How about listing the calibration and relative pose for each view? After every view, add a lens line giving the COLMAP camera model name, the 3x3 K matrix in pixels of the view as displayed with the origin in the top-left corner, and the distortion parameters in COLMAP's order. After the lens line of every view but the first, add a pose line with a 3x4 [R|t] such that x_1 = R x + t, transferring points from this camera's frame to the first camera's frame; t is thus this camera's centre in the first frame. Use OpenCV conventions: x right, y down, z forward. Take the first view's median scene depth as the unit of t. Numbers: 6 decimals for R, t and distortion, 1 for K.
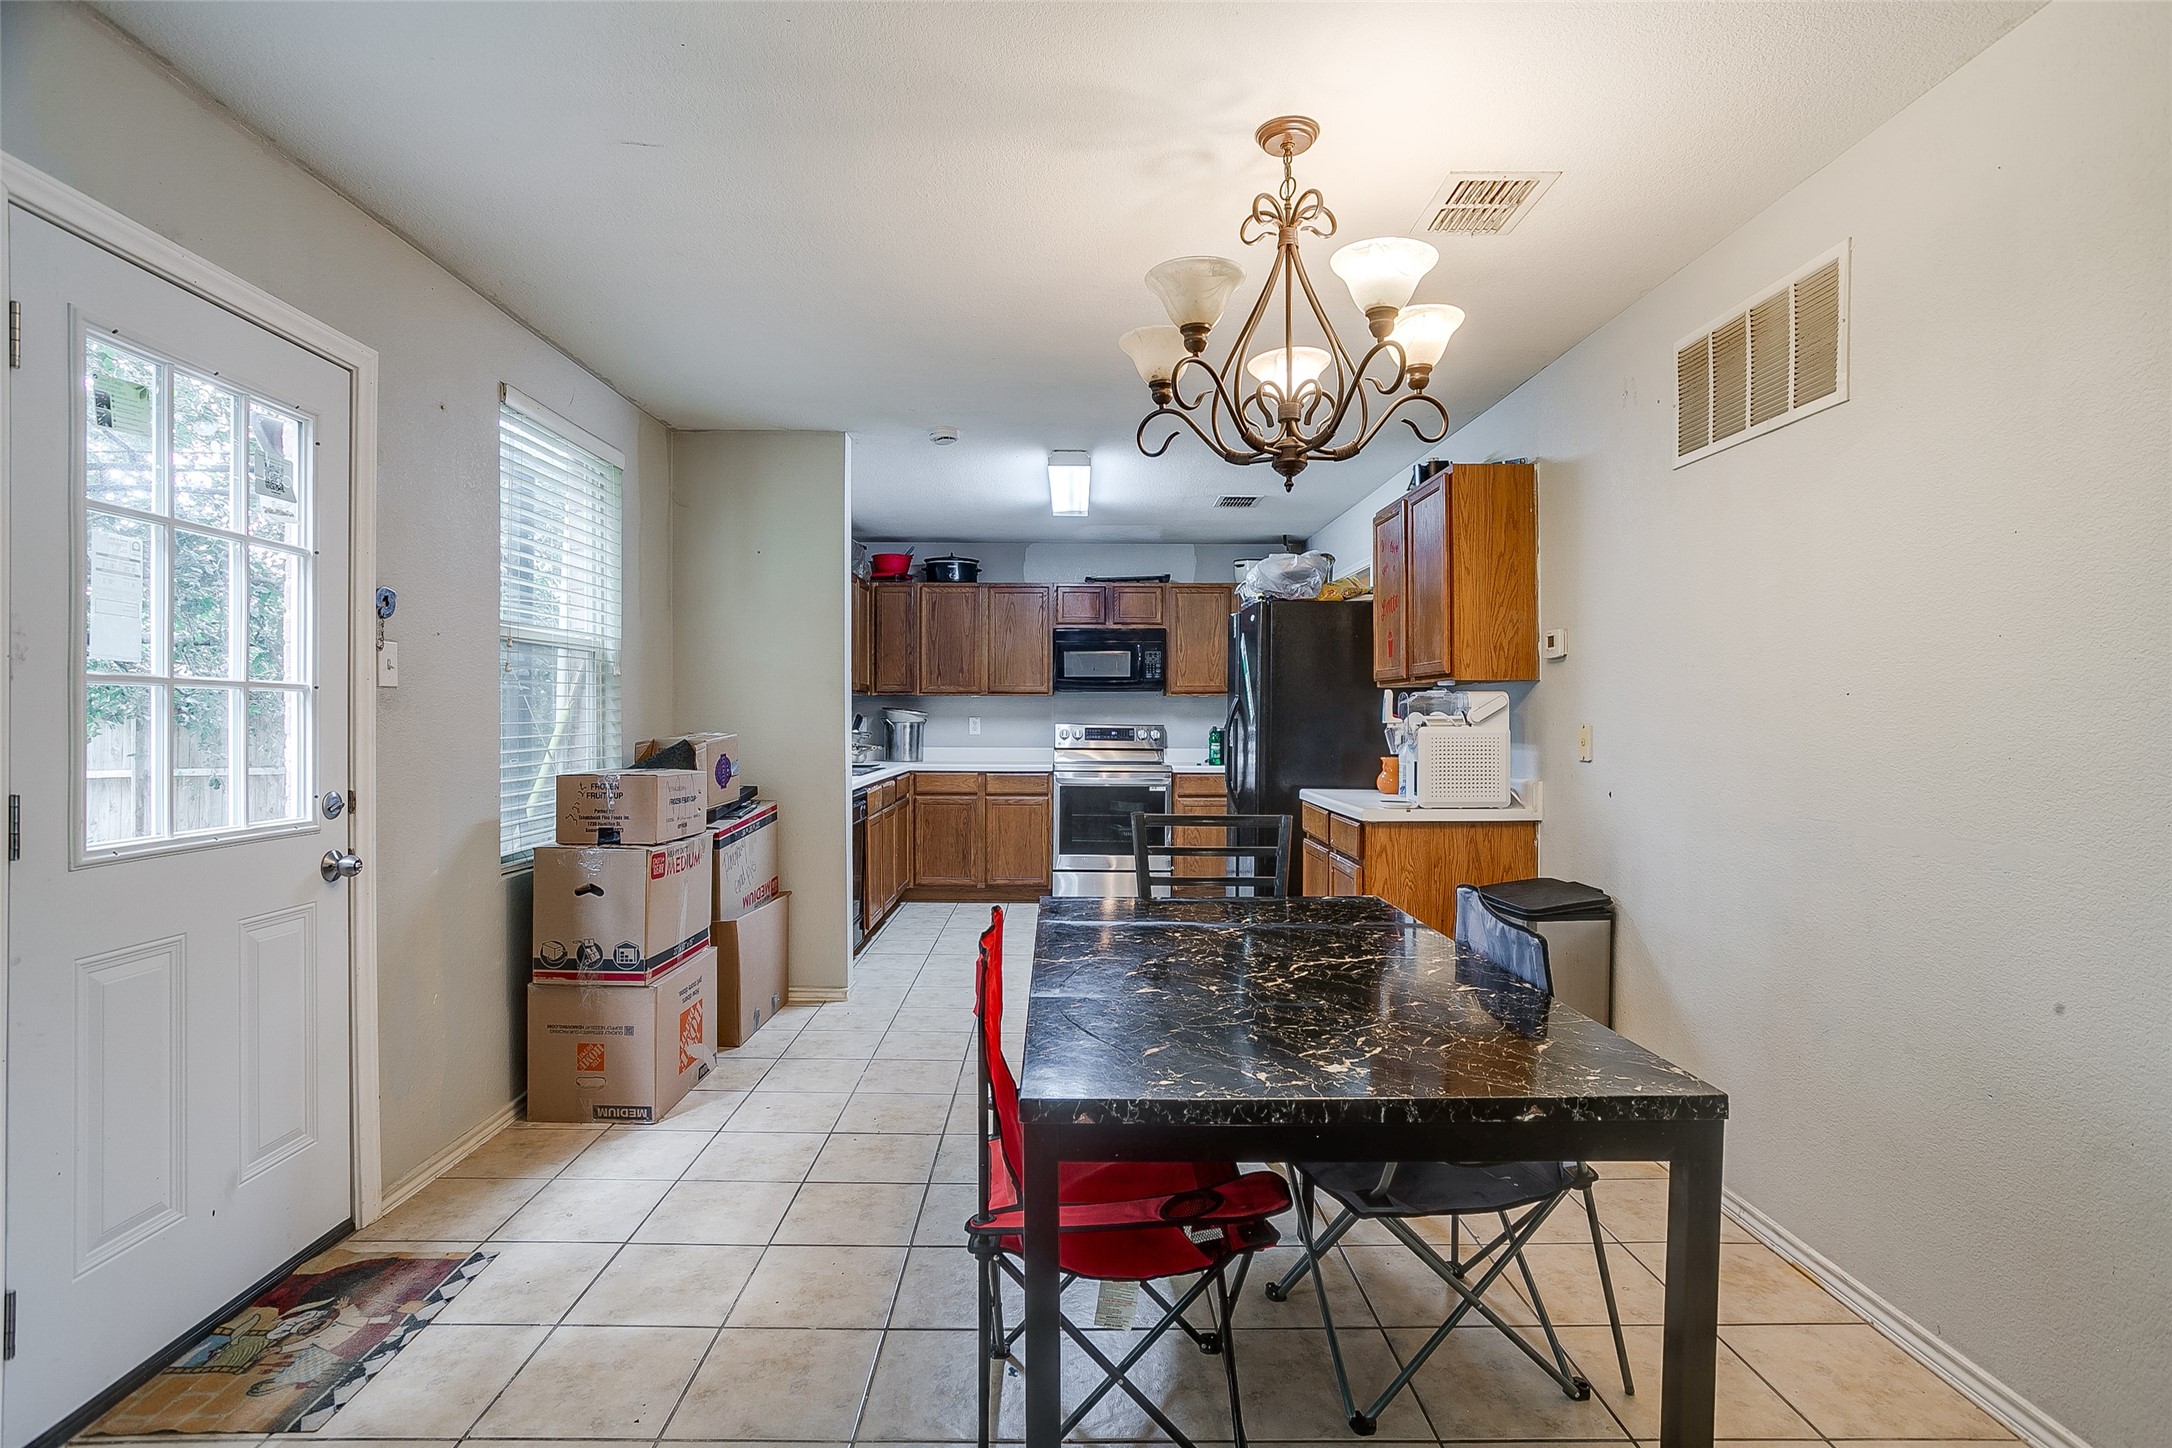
lens RADIAL K [[1059.1, 0, 1073.3], [0, 1059.1, 722.9], [0, 0, 1]] dist [-0.047139, 0.026653]
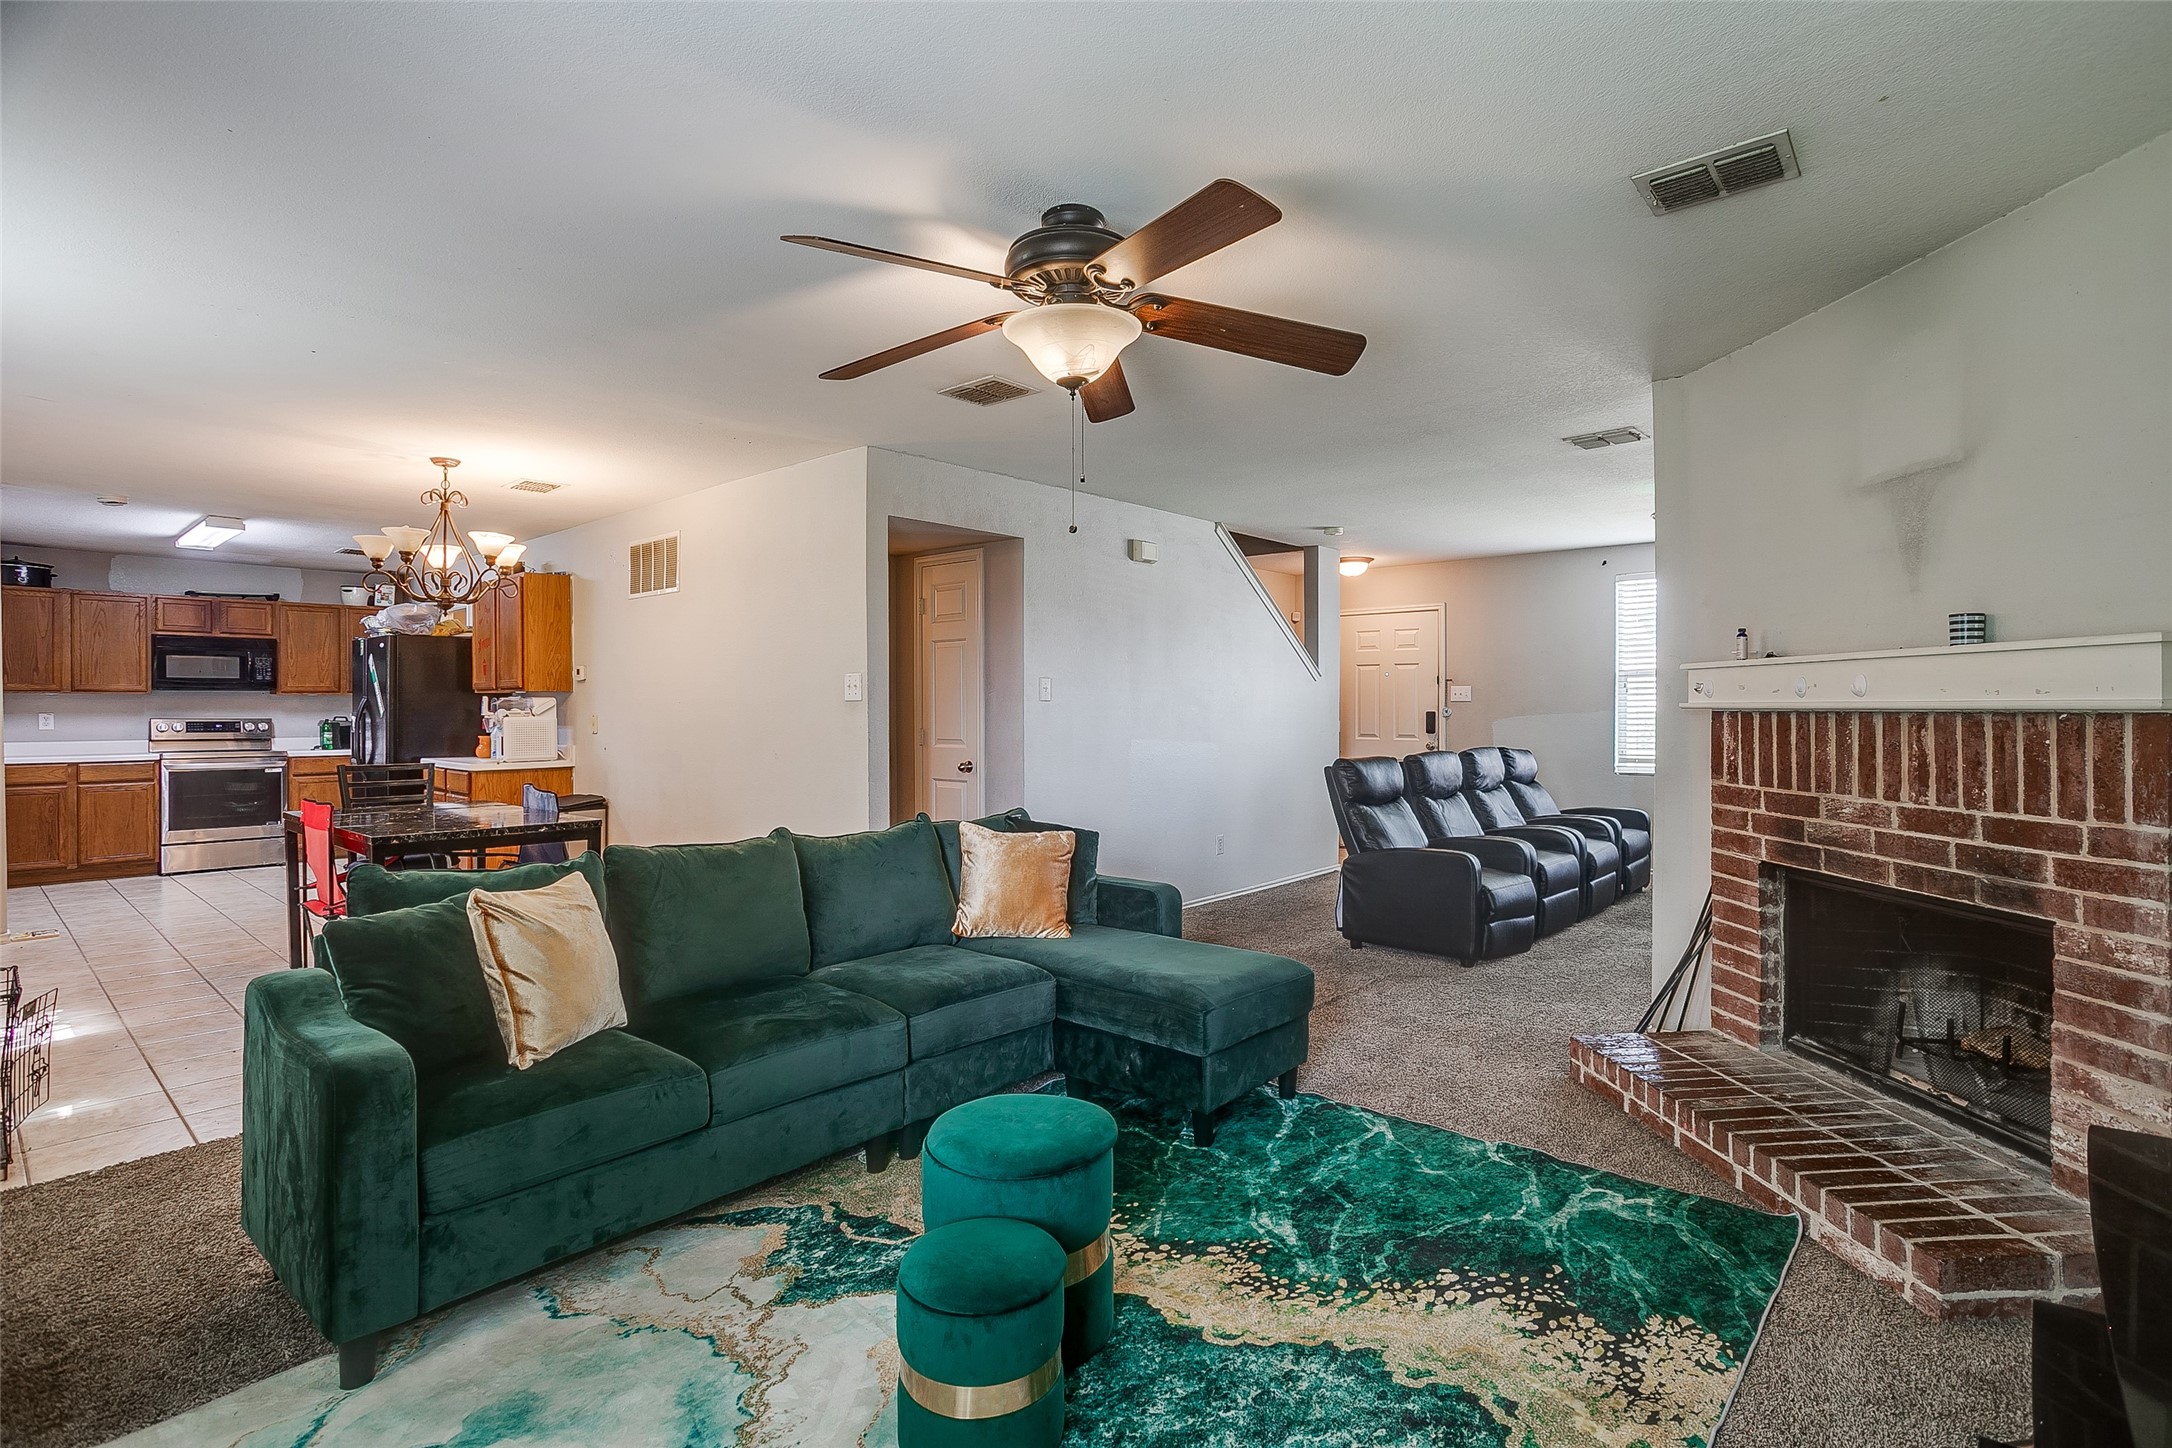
lens RADIAL K [[1059.1, 0, 1098.4], [0, 1059.1, 714.7], [0, 0, 1]] dist [-0.047139, 0.026653]
pose [[0.670817, -0.008903, 0.741569, -0.171440], [0.008525, 0.999954, 0.004294, 0.000470], [-0.741574, 0.003441, 0.670863, -0.516751]]
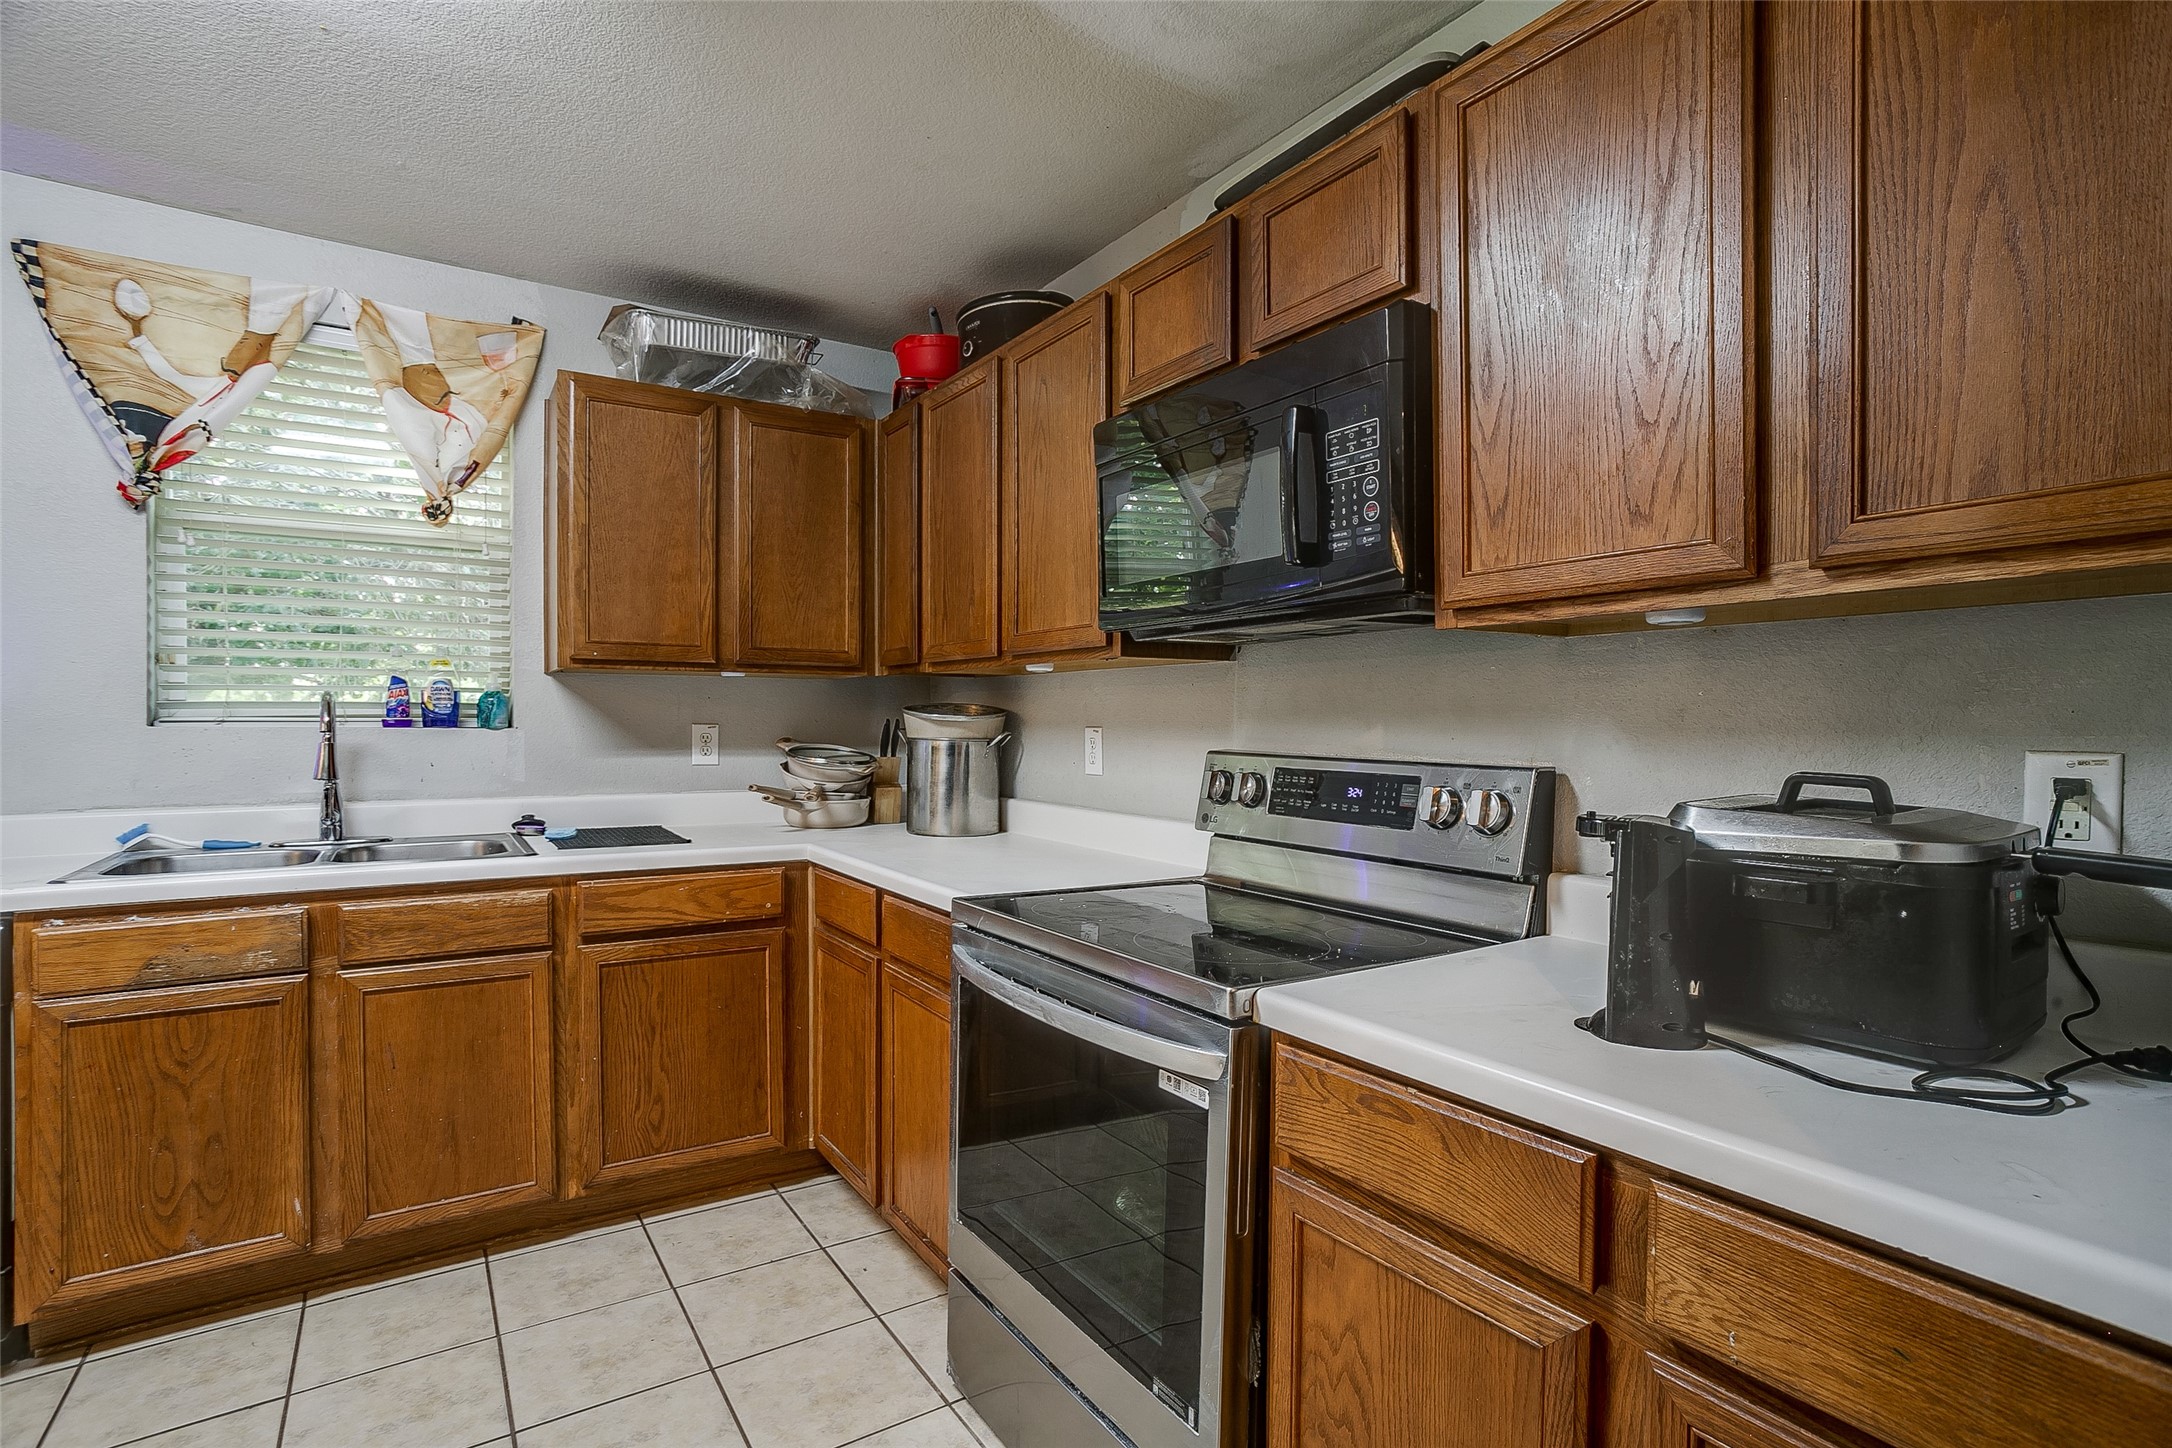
lens RADIAL K [[1059.1, 0, 1092.1], [0, 1059.1, 741.7], [0, 0, 1]] dist [-0.047139, 0.026653]
pose [[0.534411, 0.017978, -0.845034, 0.239737], [-0.008448, 0.999837, 0.015929, -0.006700], [0.845183, -0.001374, 0.534476, 0.883796]]
